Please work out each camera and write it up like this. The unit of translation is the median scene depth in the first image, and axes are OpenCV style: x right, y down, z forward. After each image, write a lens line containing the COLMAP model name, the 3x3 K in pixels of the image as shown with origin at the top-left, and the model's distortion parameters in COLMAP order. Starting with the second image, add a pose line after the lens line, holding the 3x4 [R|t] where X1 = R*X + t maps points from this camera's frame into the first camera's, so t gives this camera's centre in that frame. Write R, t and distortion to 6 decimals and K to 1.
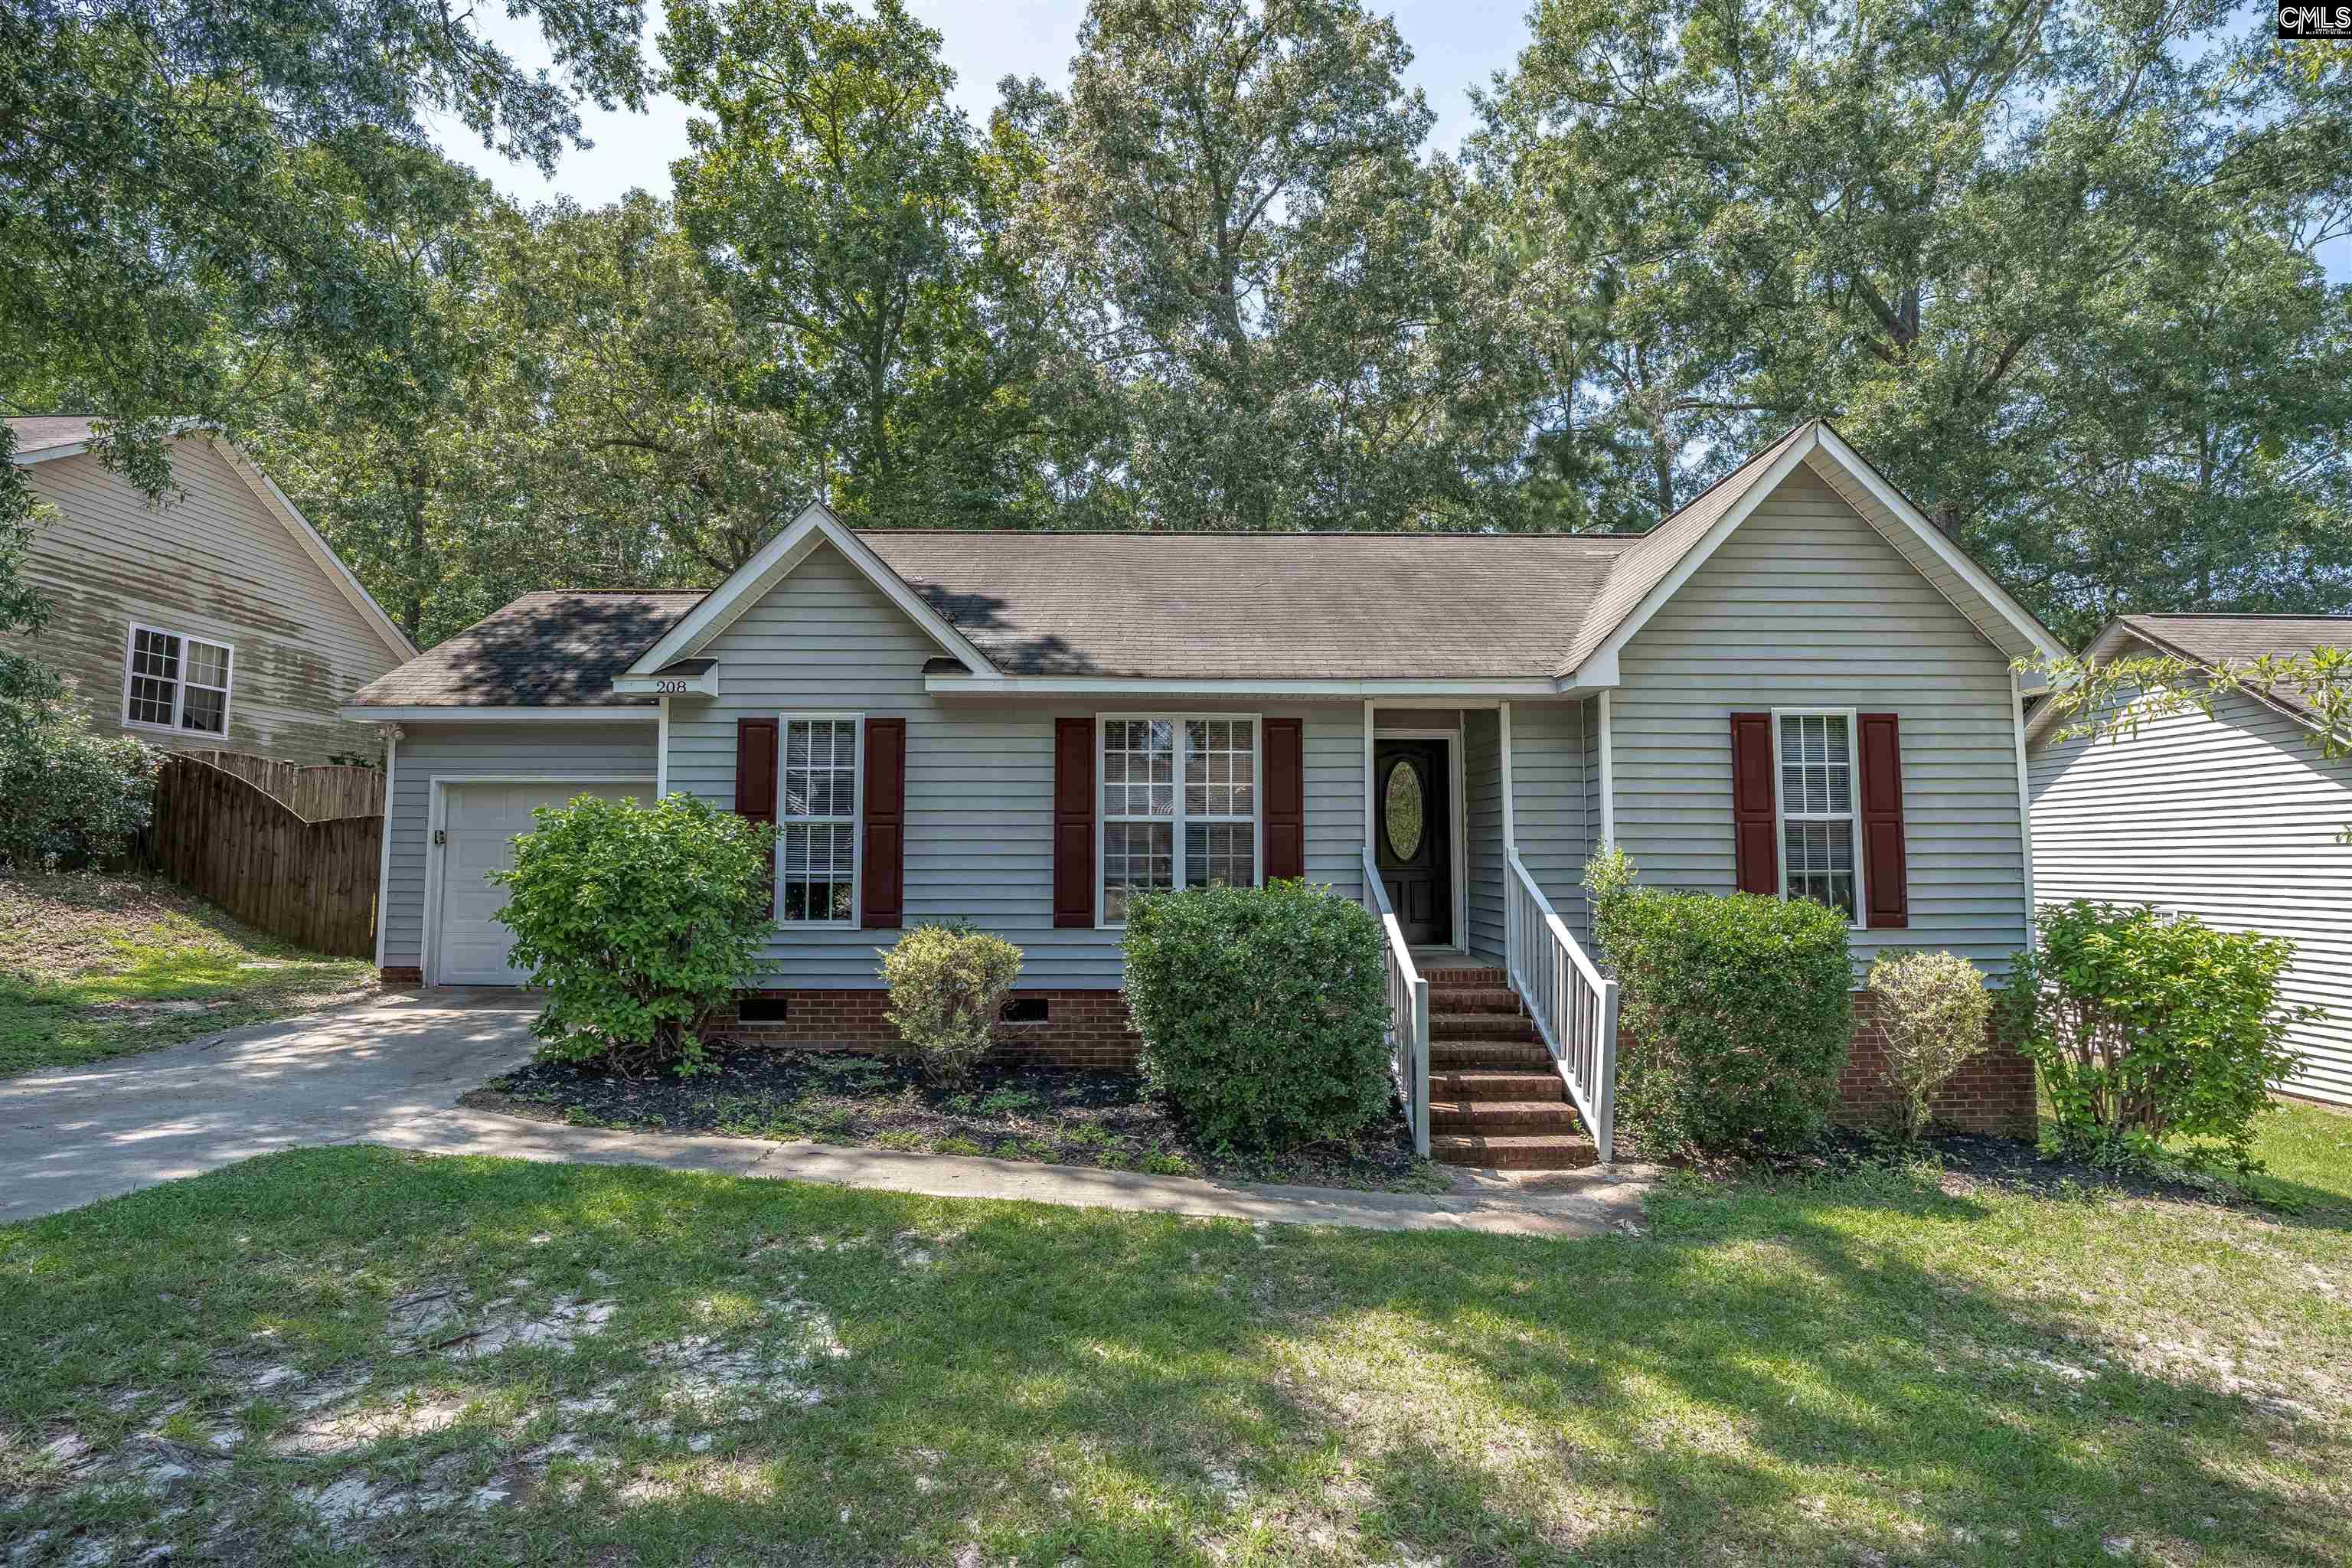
lens RADIAL K [[1115.1, 0, 1178.2], [0, 1115.1, 773.7], [0, 0, 1]] dist [-0.020144, 0.000426]
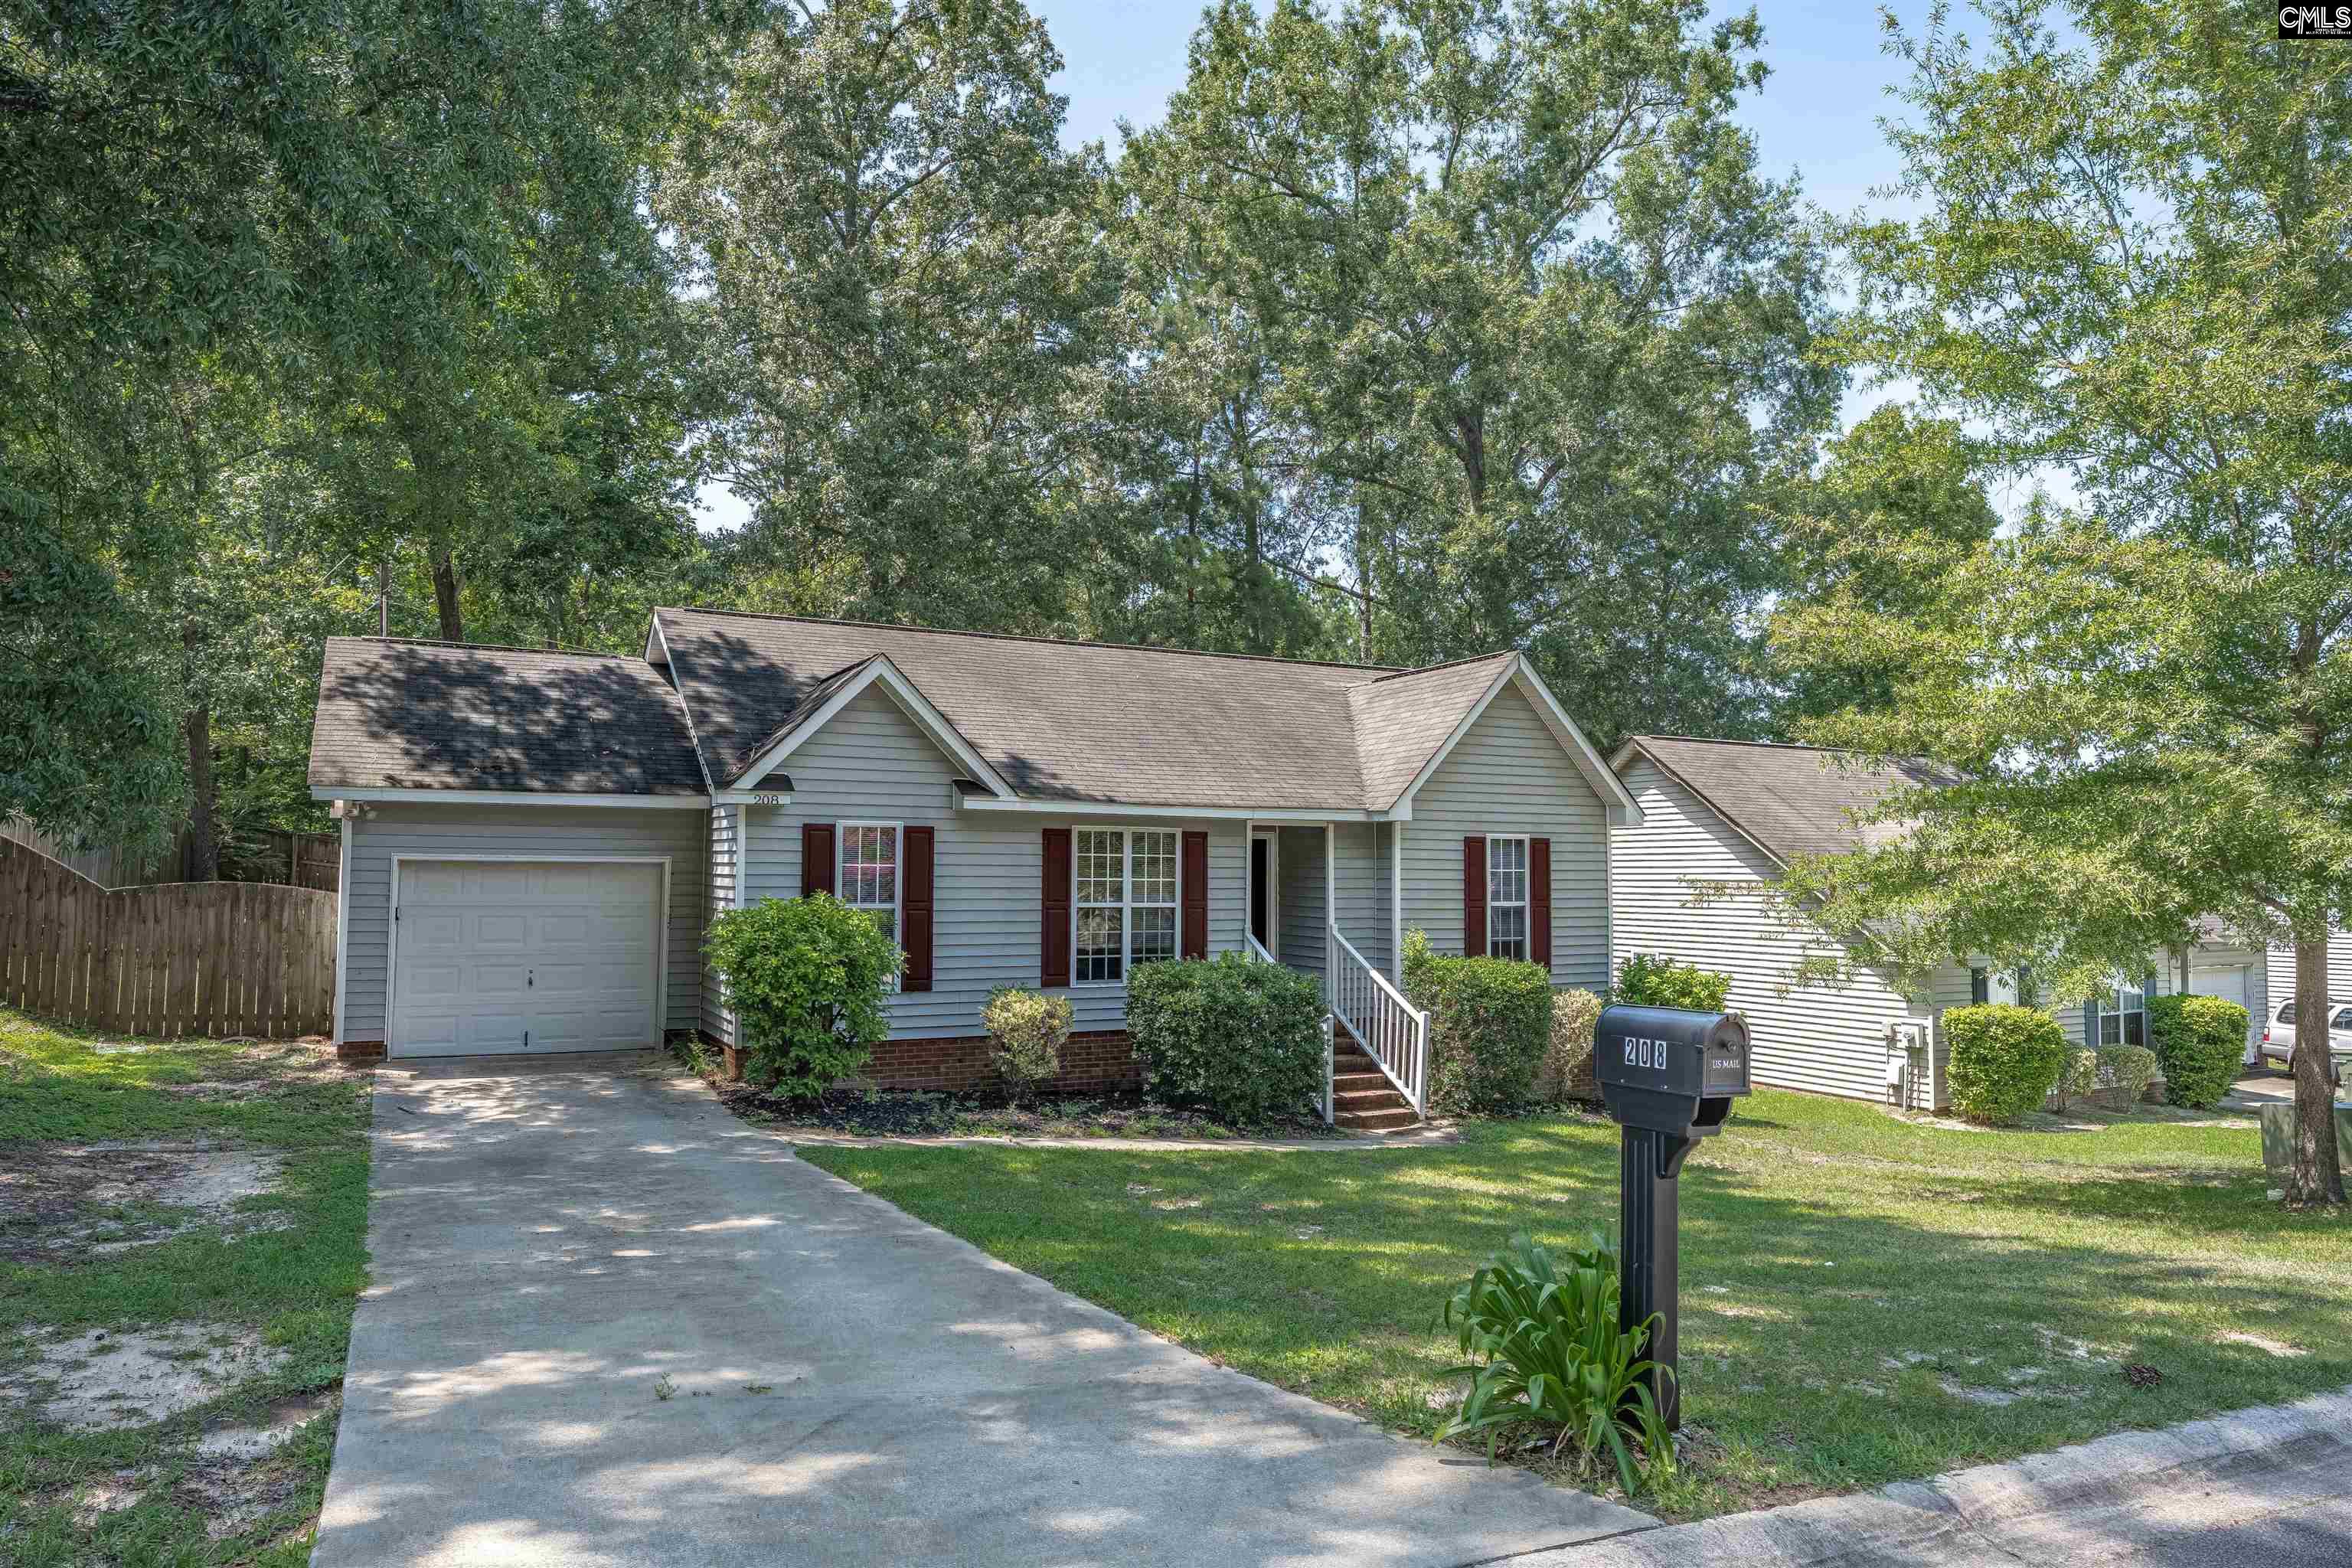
lens RADIAL K [[1495.5, 0, 1176.0], [0, 1495.5, 784.0], [0, 0, 1]] dist [-0.035919, 0.000783]
pose [[0.894322, 0.032936, 0.446210, -0.784319], [-0.042786, 0.999012, 0.012015, -0.134508], [-0.445373, -0.029837, 0.894848, -0.672030]]
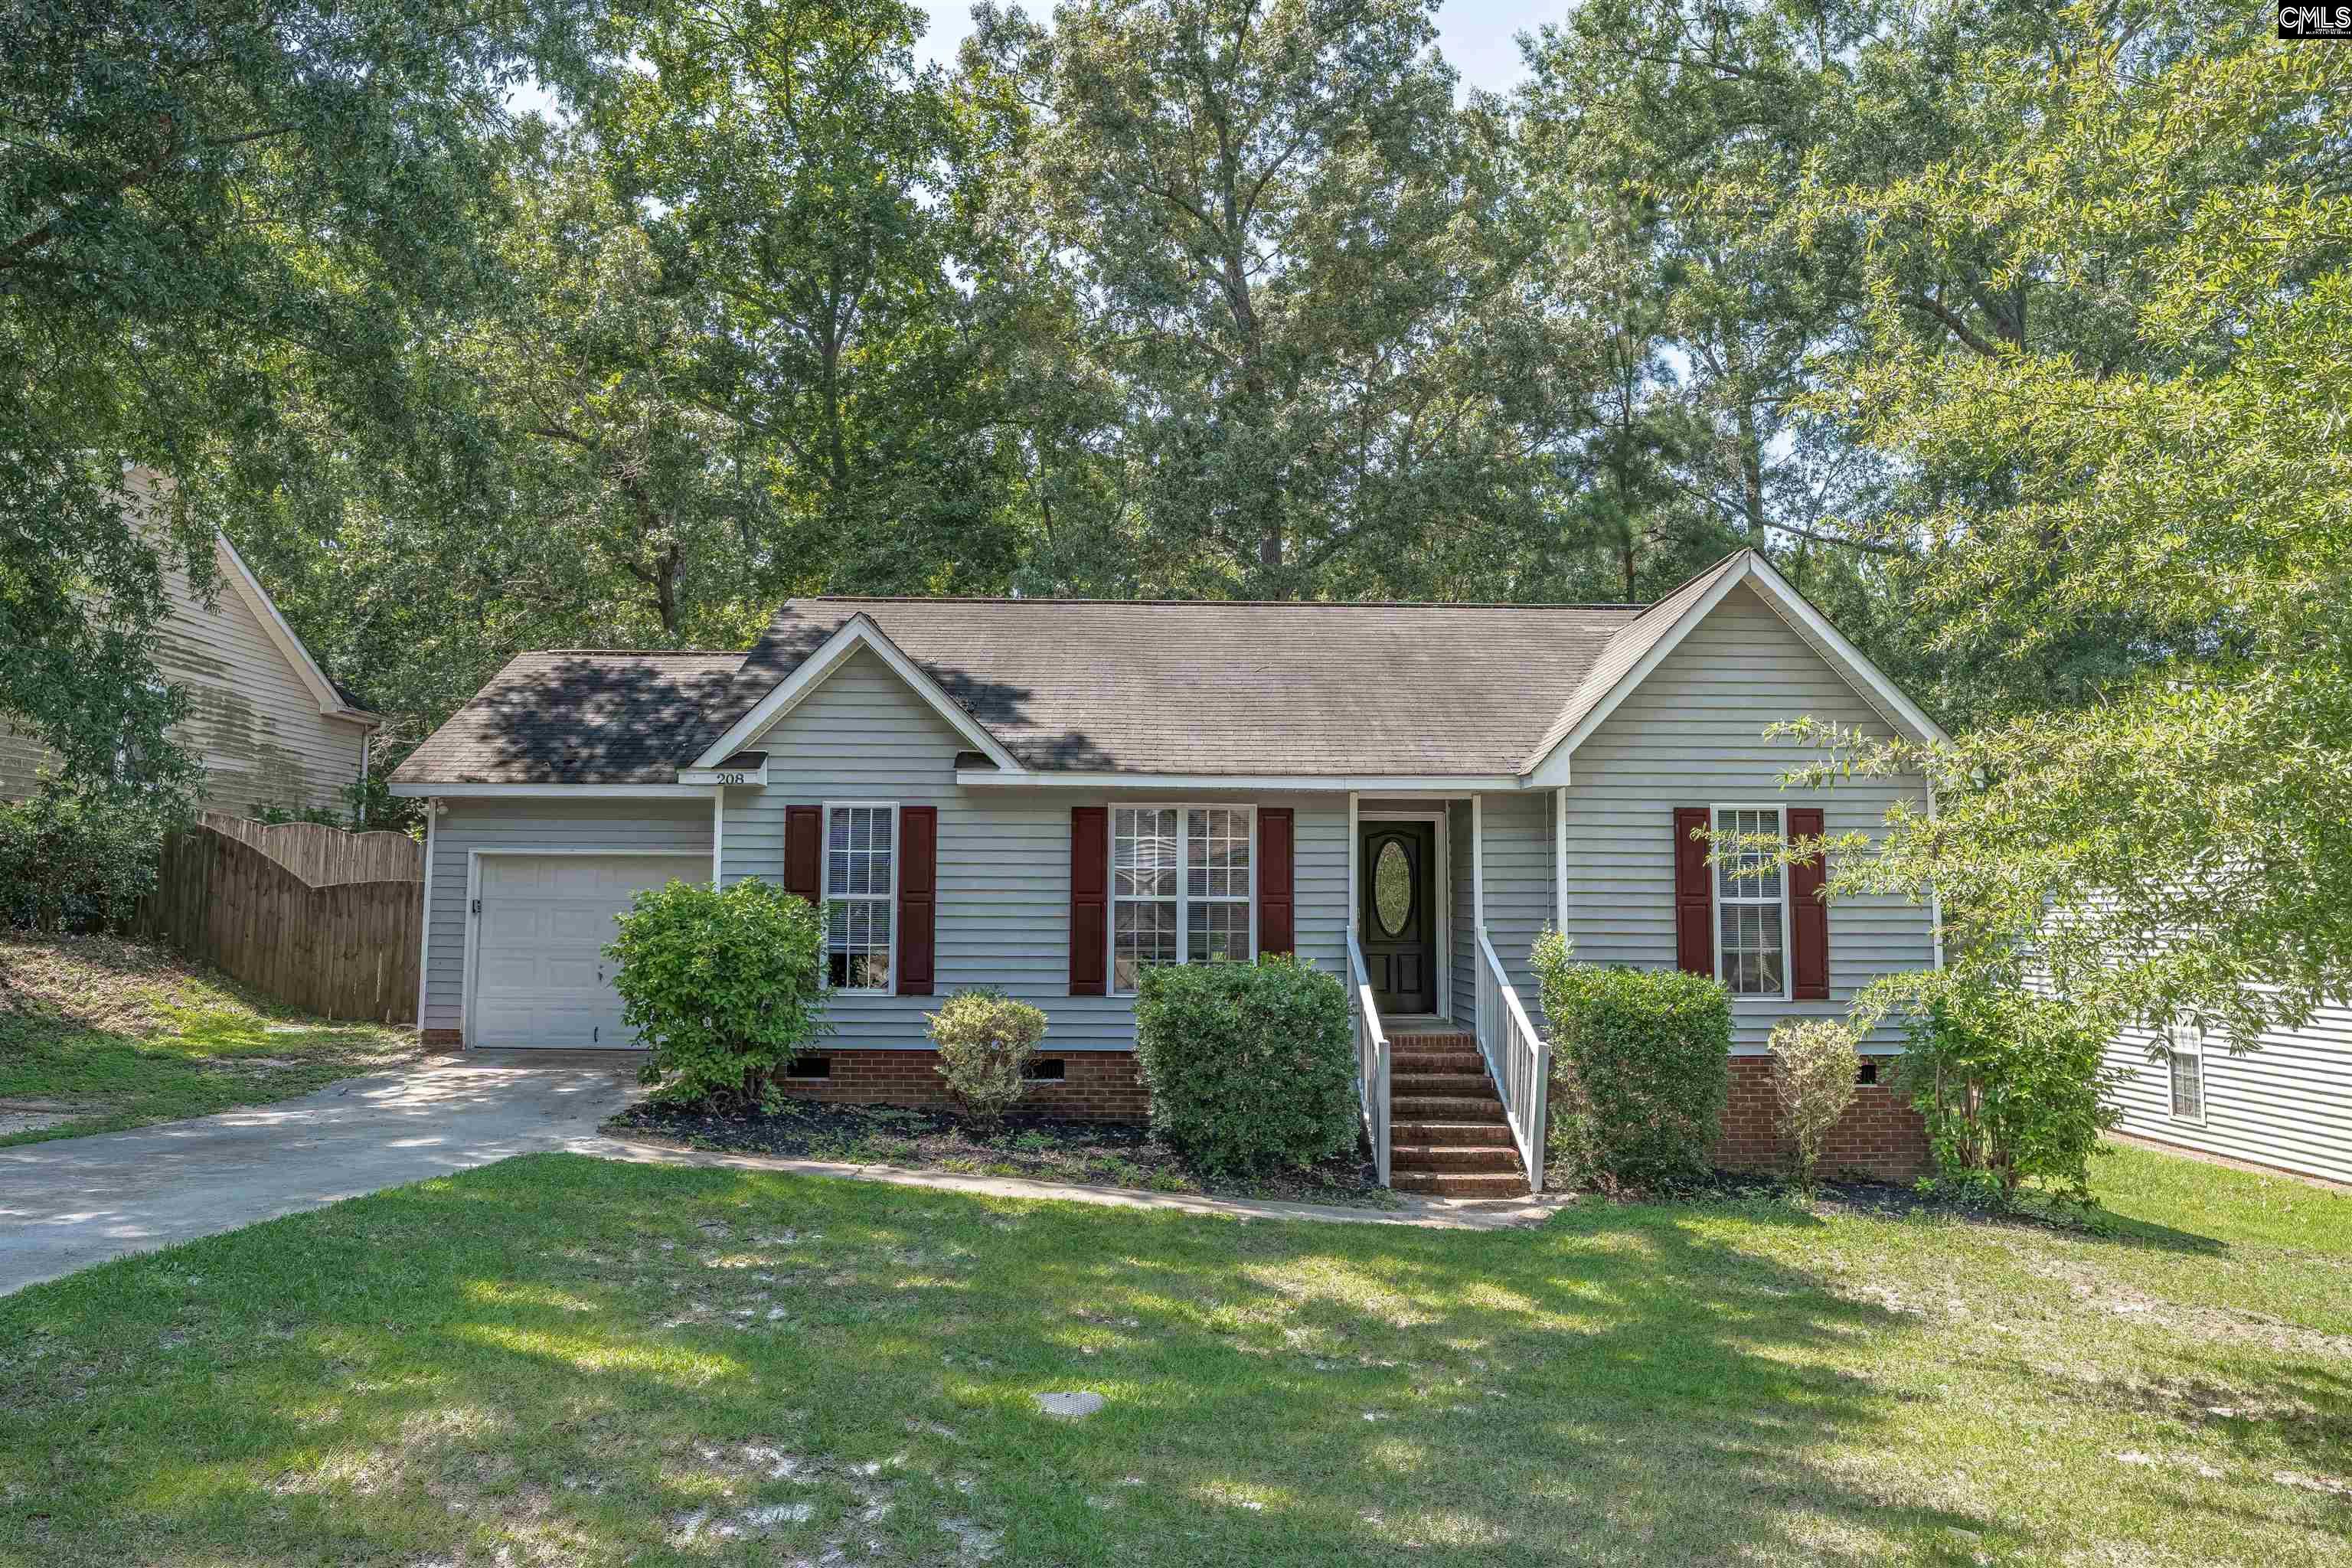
lens RADIAL K [[1495.5, 0, 1176.0], [0, 1495.5, 784.0], [0, 0, 1]] dist [-0.035919, 0.000783]
pose [[0.999984, 0.005687, 0.000557, -0.007382], [-0.005682, 0.999951, -0.008158, -0.062920], [-0.000603, 0.008155, 0.999967, -0.504739]]
